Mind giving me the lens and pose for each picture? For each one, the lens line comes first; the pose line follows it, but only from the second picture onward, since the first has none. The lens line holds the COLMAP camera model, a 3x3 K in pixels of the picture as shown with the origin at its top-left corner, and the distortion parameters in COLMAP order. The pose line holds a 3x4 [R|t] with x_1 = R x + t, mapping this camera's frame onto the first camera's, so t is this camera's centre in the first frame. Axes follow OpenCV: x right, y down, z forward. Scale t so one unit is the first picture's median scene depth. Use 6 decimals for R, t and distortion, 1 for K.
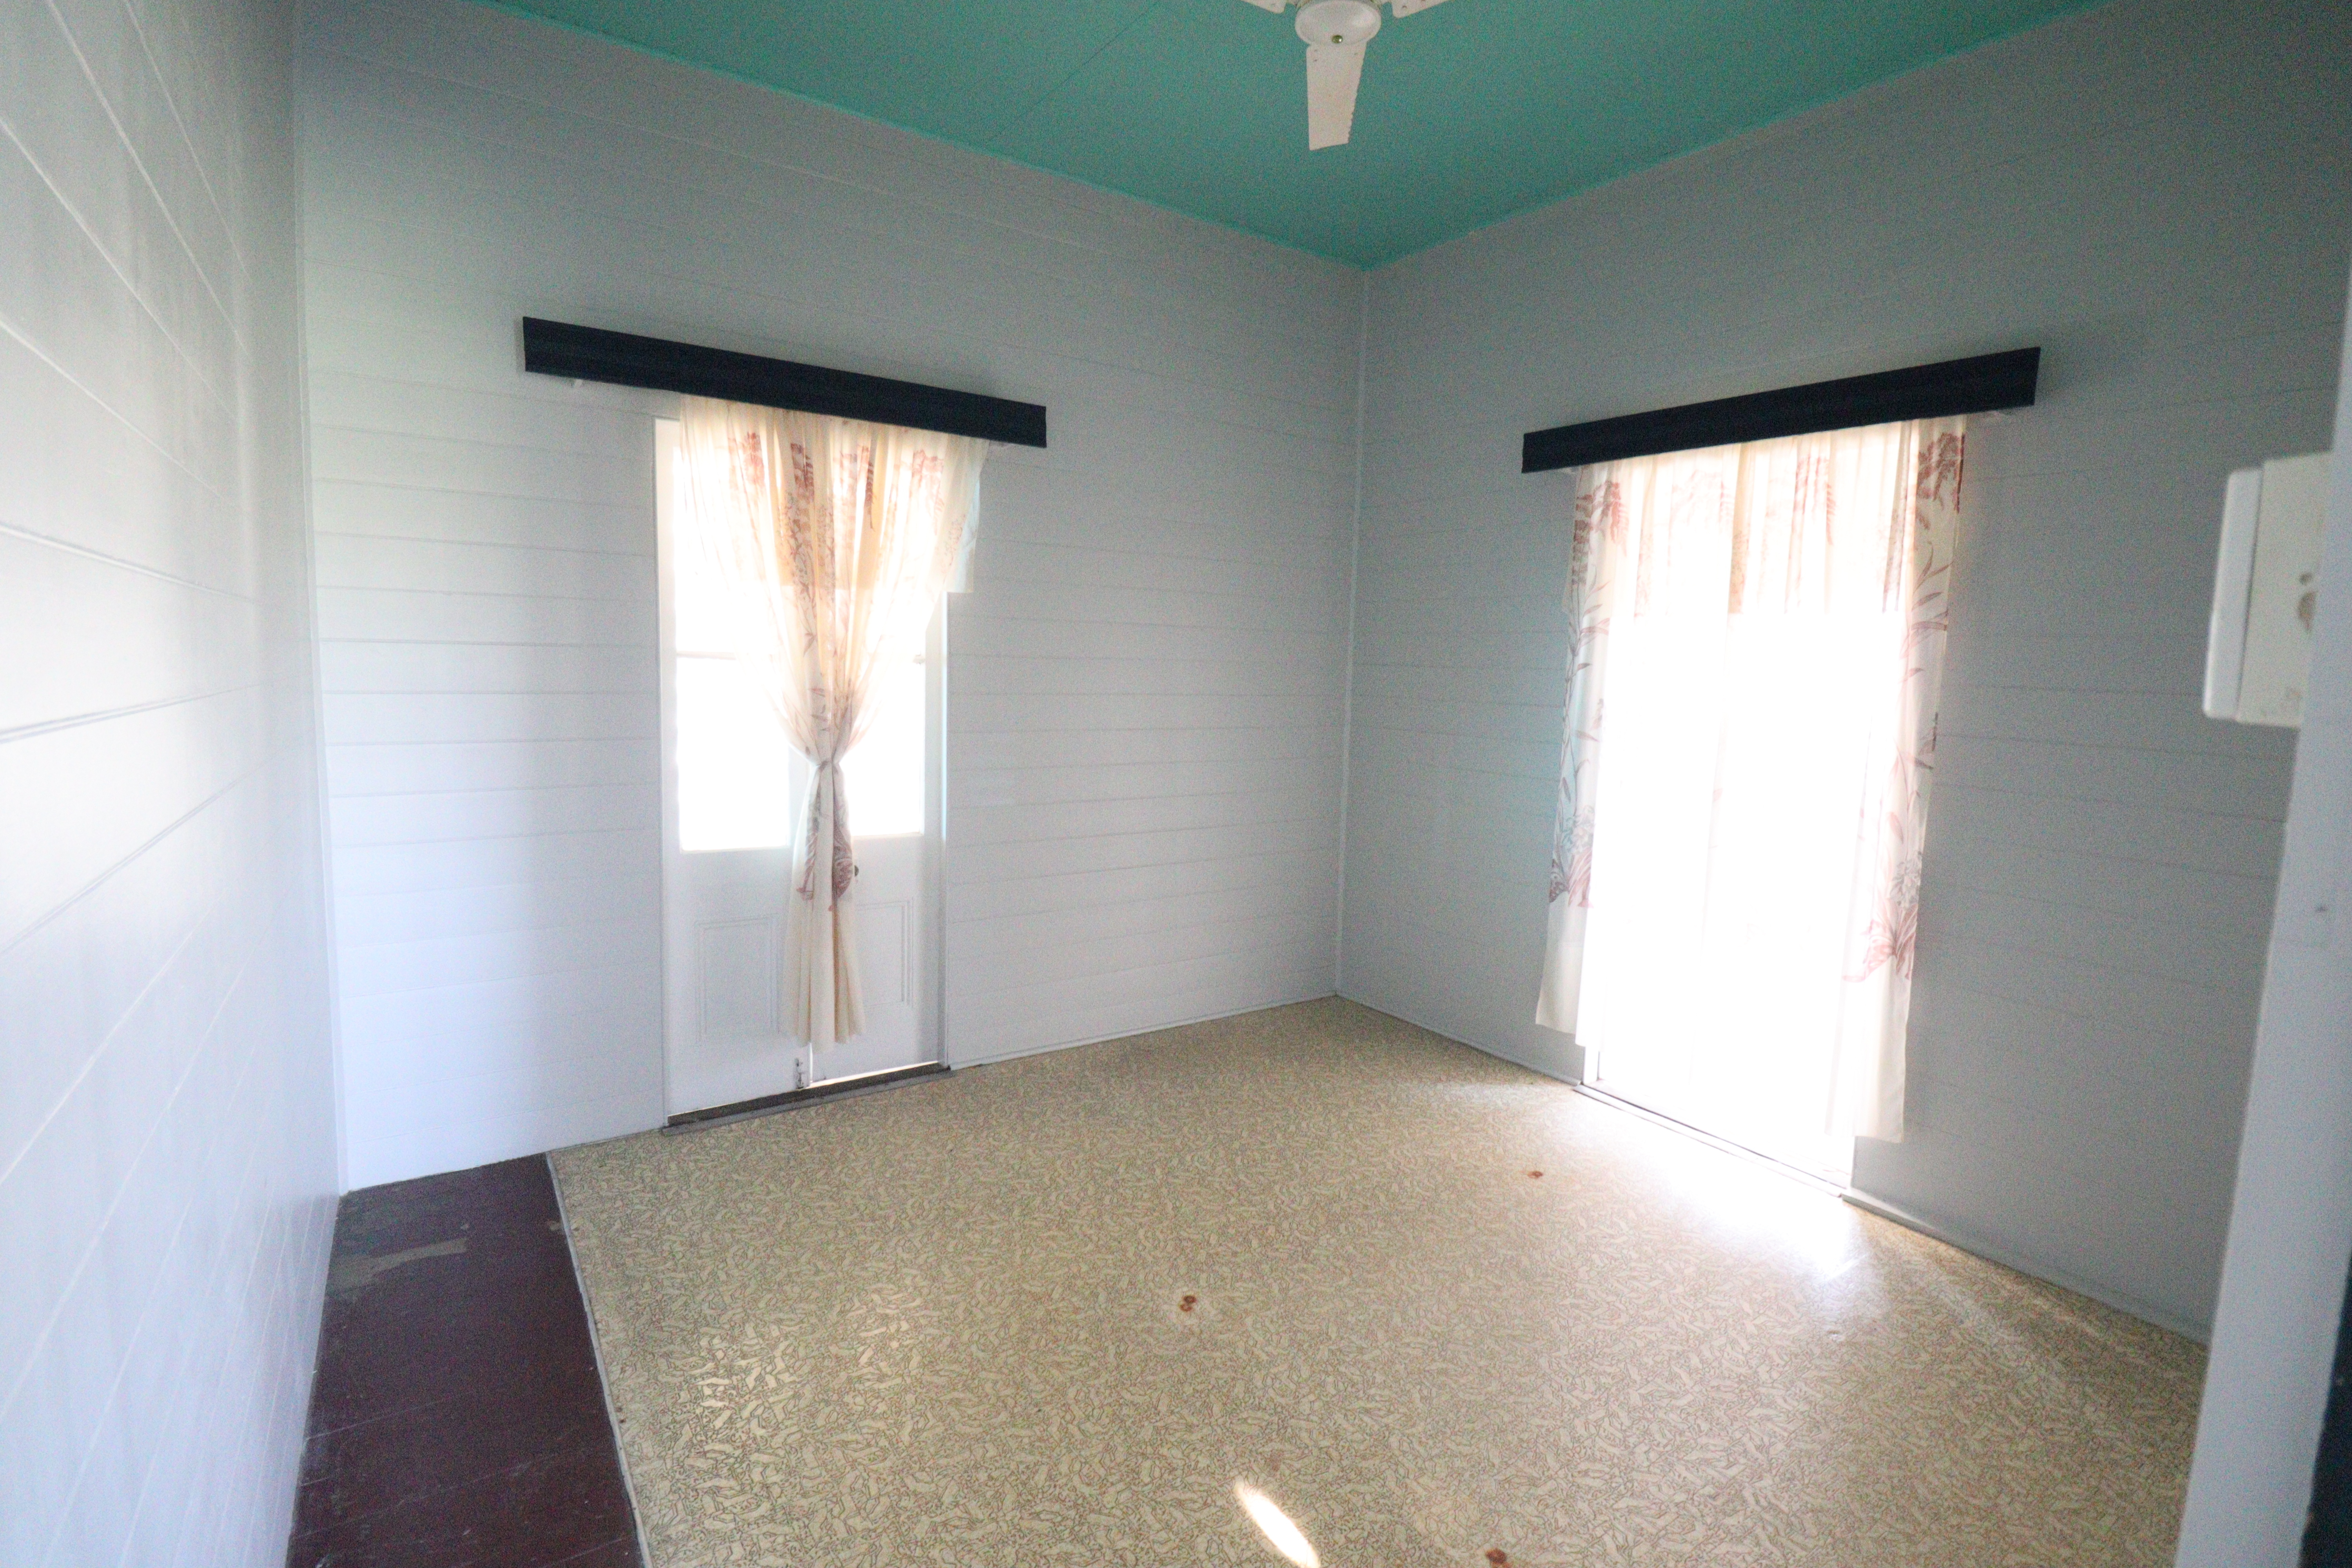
lens RADIAL K [[1086.0, 0, 1178.8], [0, 1086.0, 784.3], [0, 0, 1]] dist [-0.002032, -0.000046]
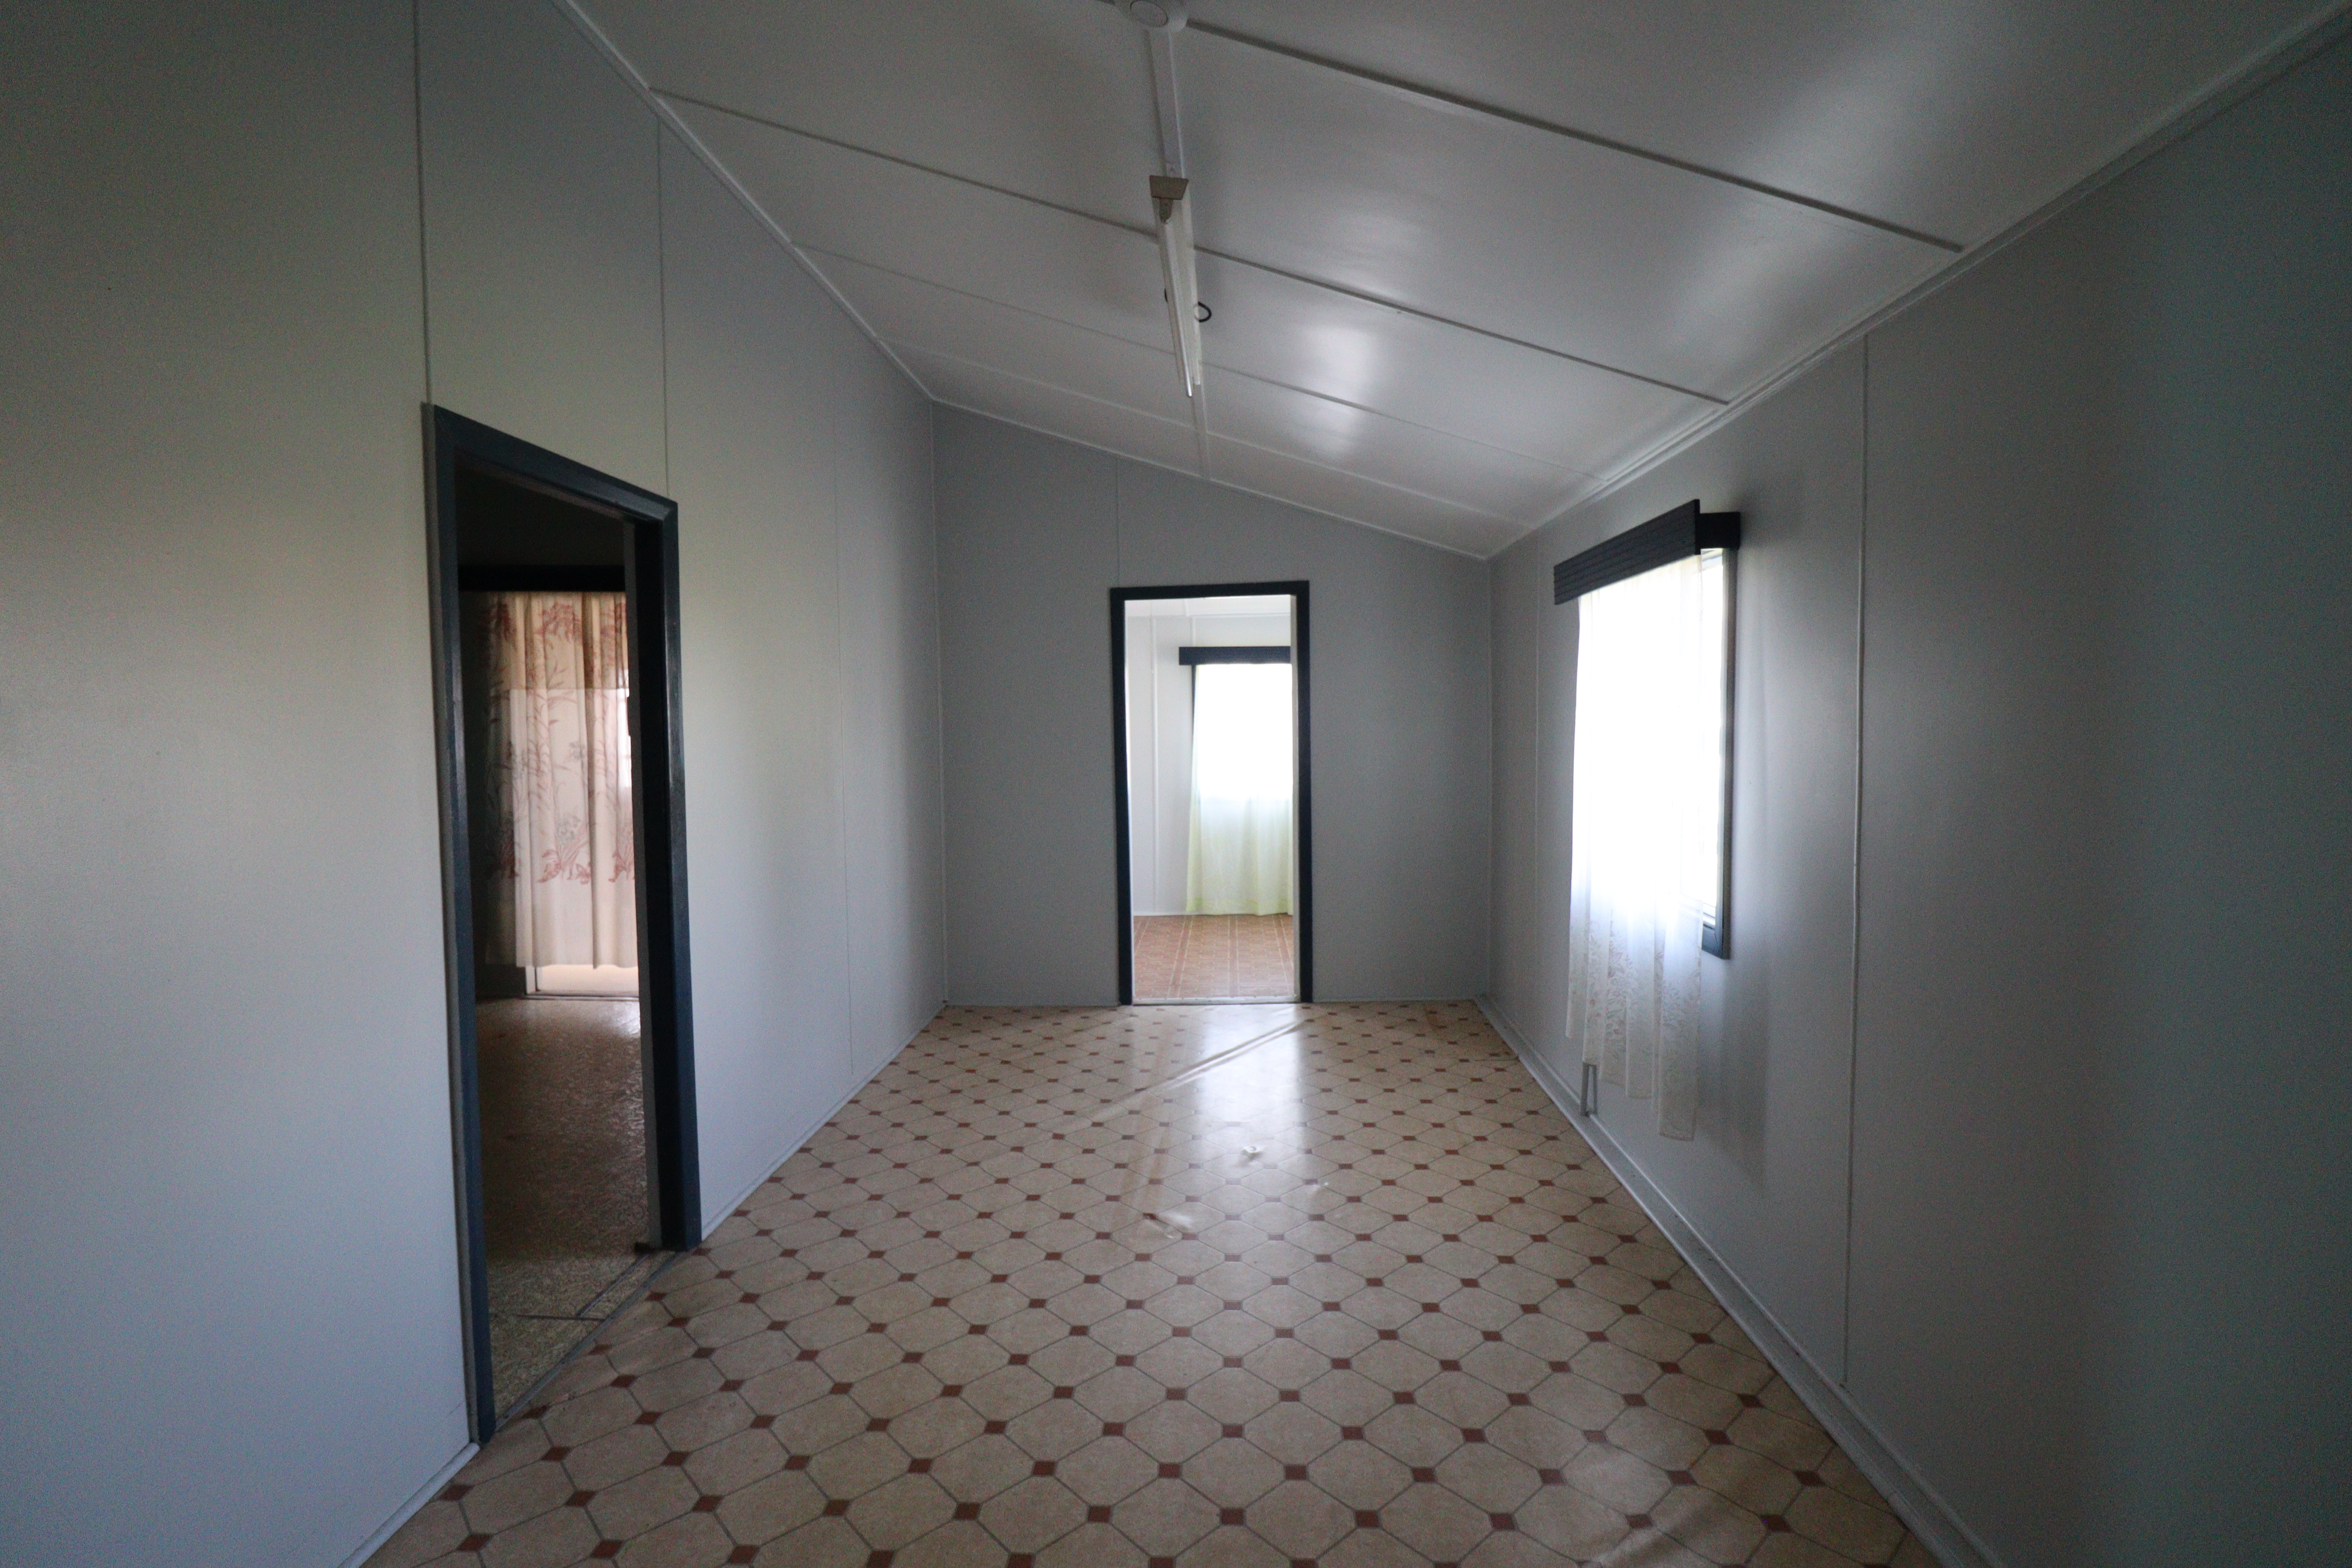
lens RADIAL K [[1086.0, 0, 1182.4], [0, 1086.0, 783.6], [0, 0, 1]] dist [-0.002032, -0.000046]
pose [[0.605730, -0.075936, 0.792038, -0.259709], [0.103984, 0.994453, 0.015818, 0.054693], [-0.788846, 0.072778, 0.610266, -0.695738]]
